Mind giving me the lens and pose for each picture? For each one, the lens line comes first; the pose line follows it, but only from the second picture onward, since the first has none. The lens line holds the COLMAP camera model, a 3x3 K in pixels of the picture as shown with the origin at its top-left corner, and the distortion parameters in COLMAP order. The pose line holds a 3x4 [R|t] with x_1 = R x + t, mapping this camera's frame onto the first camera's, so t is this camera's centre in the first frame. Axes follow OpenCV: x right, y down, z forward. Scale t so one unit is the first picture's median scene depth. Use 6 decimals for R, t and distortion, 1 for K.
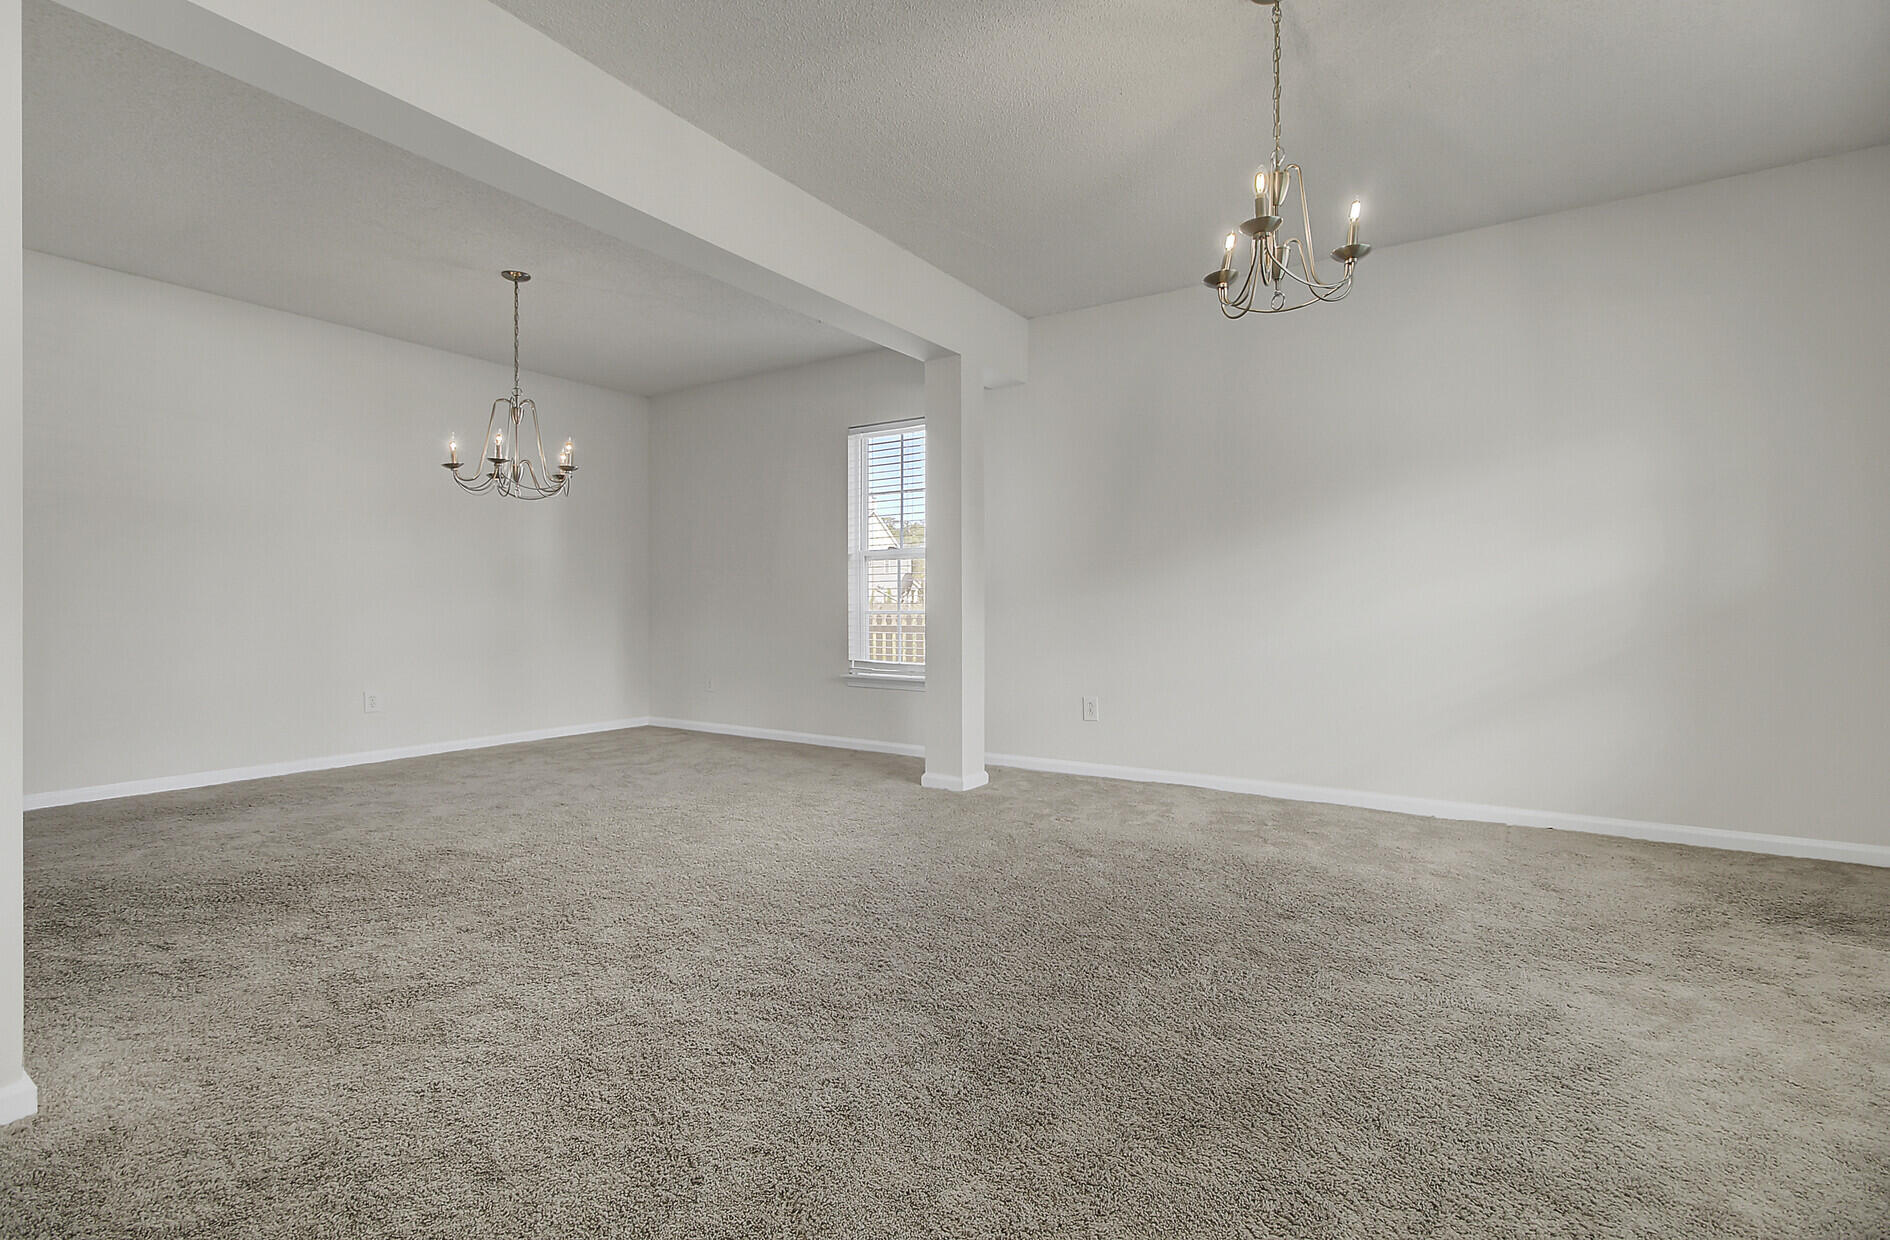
lens RADIAL K [[879.6, 0, 932.7], [0, 879.6, 615.3], [0, 0, 1]] dist [0.002412, 0.001067]
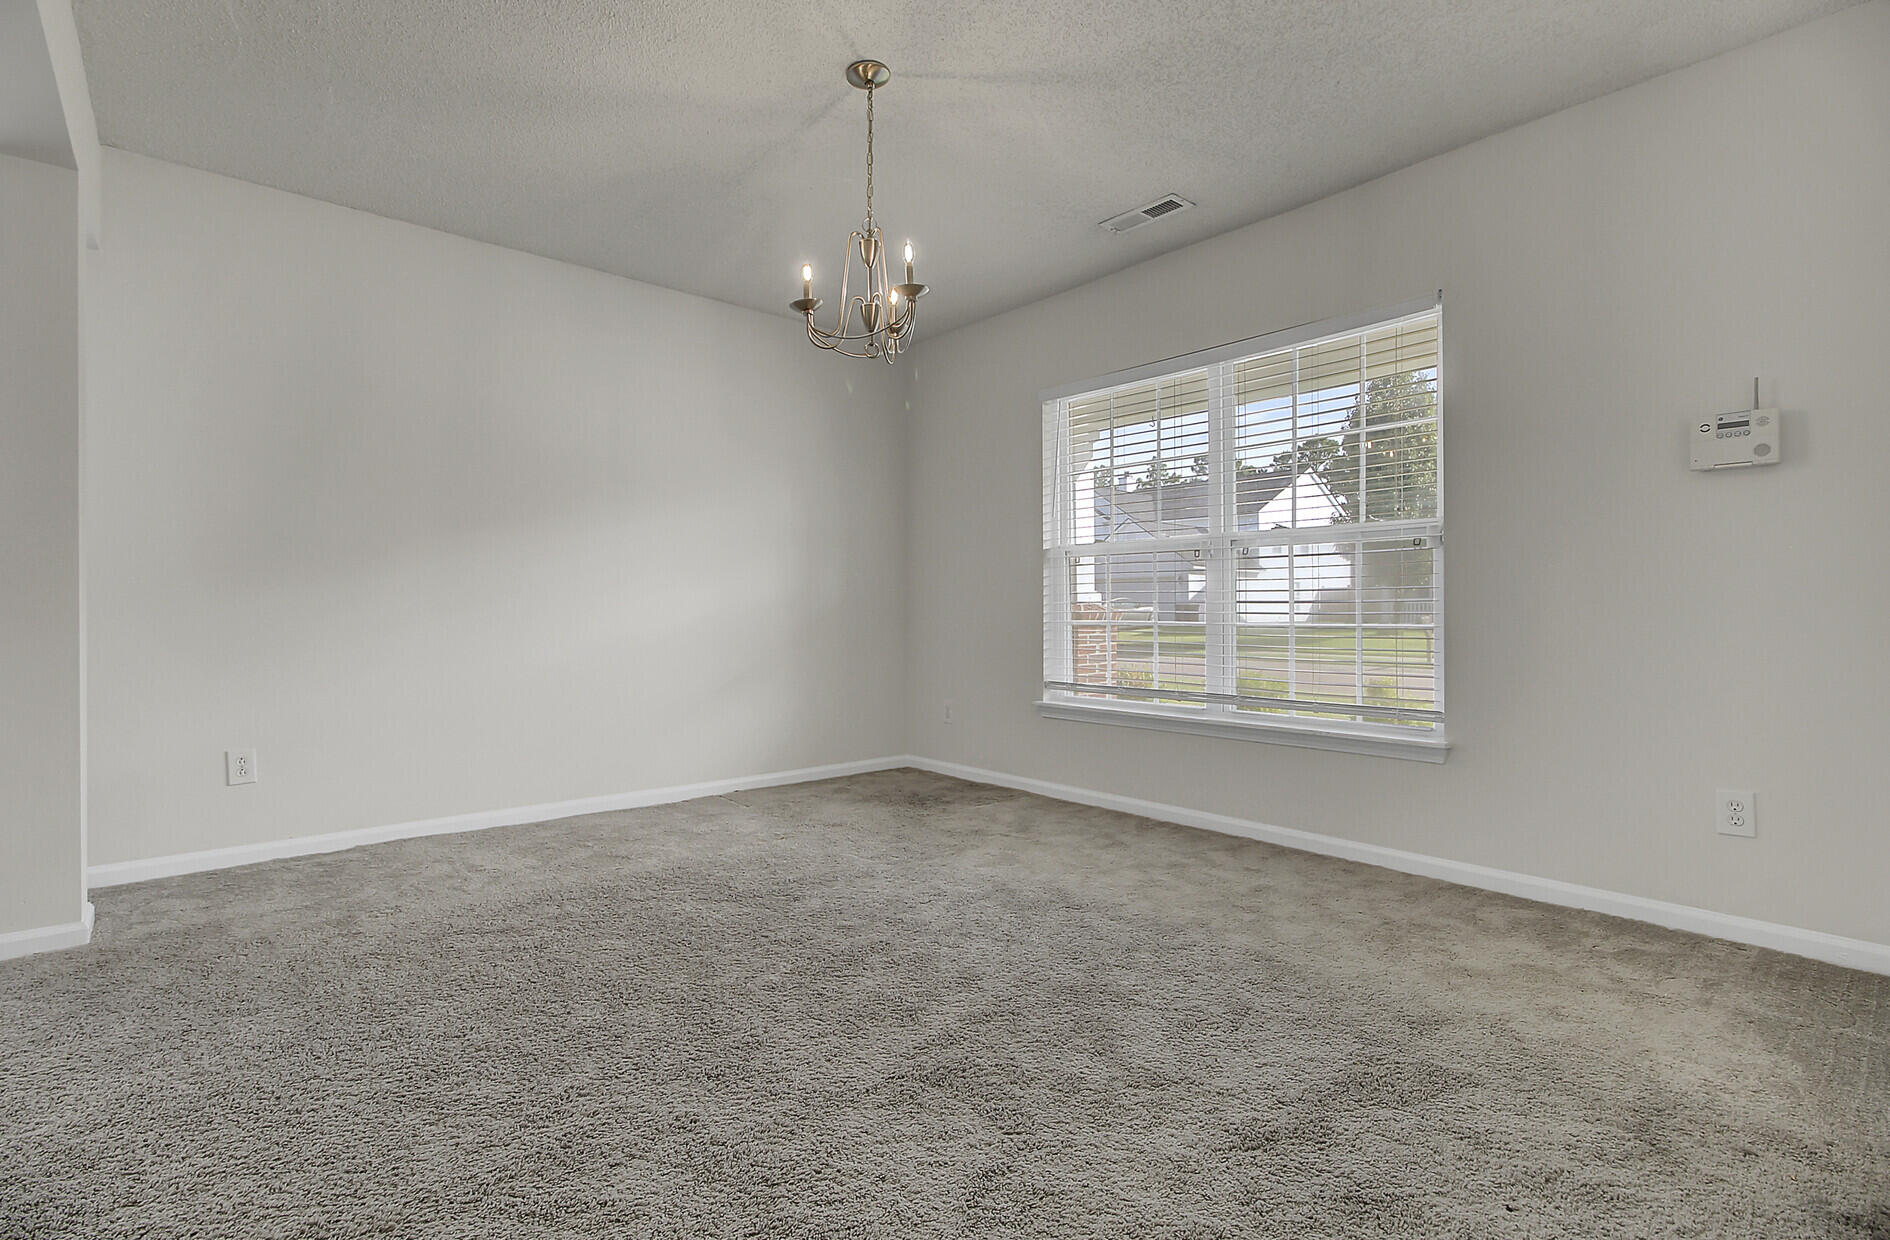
lens RADIAL K [[879.6, 0, 927.6], [0, 879.6, 609.5], [0, 0, 1]] dist [0.002412, 0.001067]
pose [[0.262952, 0.008940, 0.964768, -0.340121], [0.014232, 0.999812, -0.013144, 0.002196], [-0.964704, 0.017187, 0.262775, 0.312961]]
